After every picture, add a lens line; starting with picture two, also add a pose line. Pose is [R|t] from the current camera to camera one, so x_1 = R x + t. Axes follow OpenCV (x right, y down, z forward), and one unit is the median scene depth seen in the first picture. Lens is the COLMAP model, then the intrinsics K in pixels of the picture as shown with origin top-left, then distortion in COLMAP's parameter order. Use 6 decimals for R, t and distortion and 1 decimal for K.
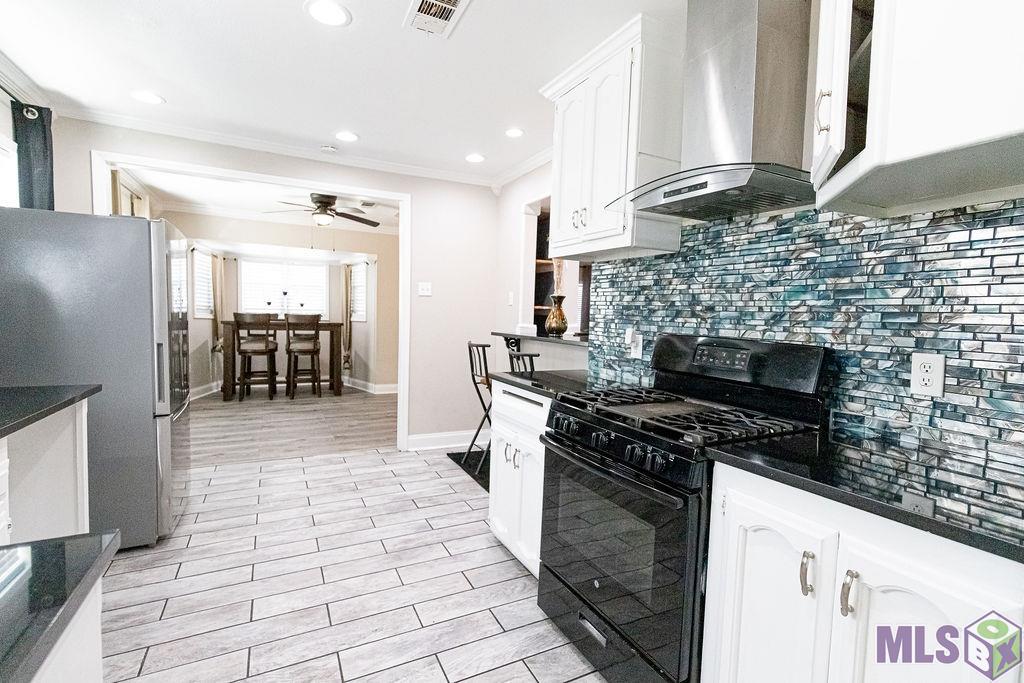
lens RADIAL K [[471.7, 0, 513.1], [0, 471.7, 344.5], [0, 0, 1]] dist [-0.005773, -0.000108]
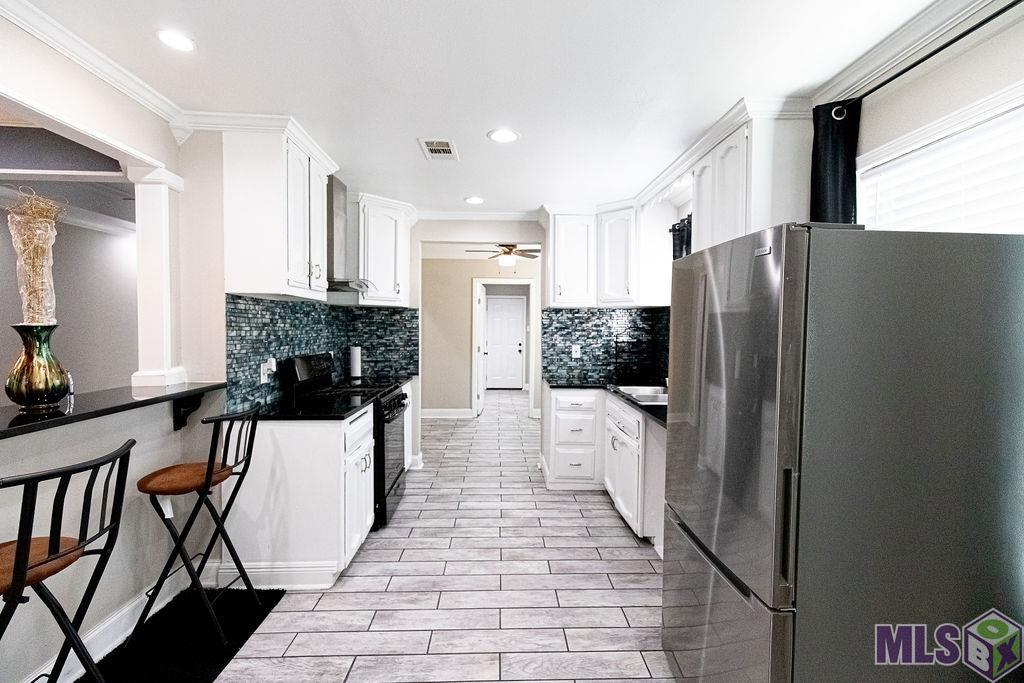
lens RADIAL K [[471.7, 0, 514.2], [0, 471.7, 341.4], [0, 0, 1]] dist [-0.005773, -0.000108]
pose [[-0.905983, -0.054046, 0.419850, -0.853937], [-0.011619, 0.994617, 0.102962, -0.217494], [-0.423155, 0.088403, -0.901734, 1.898632]]
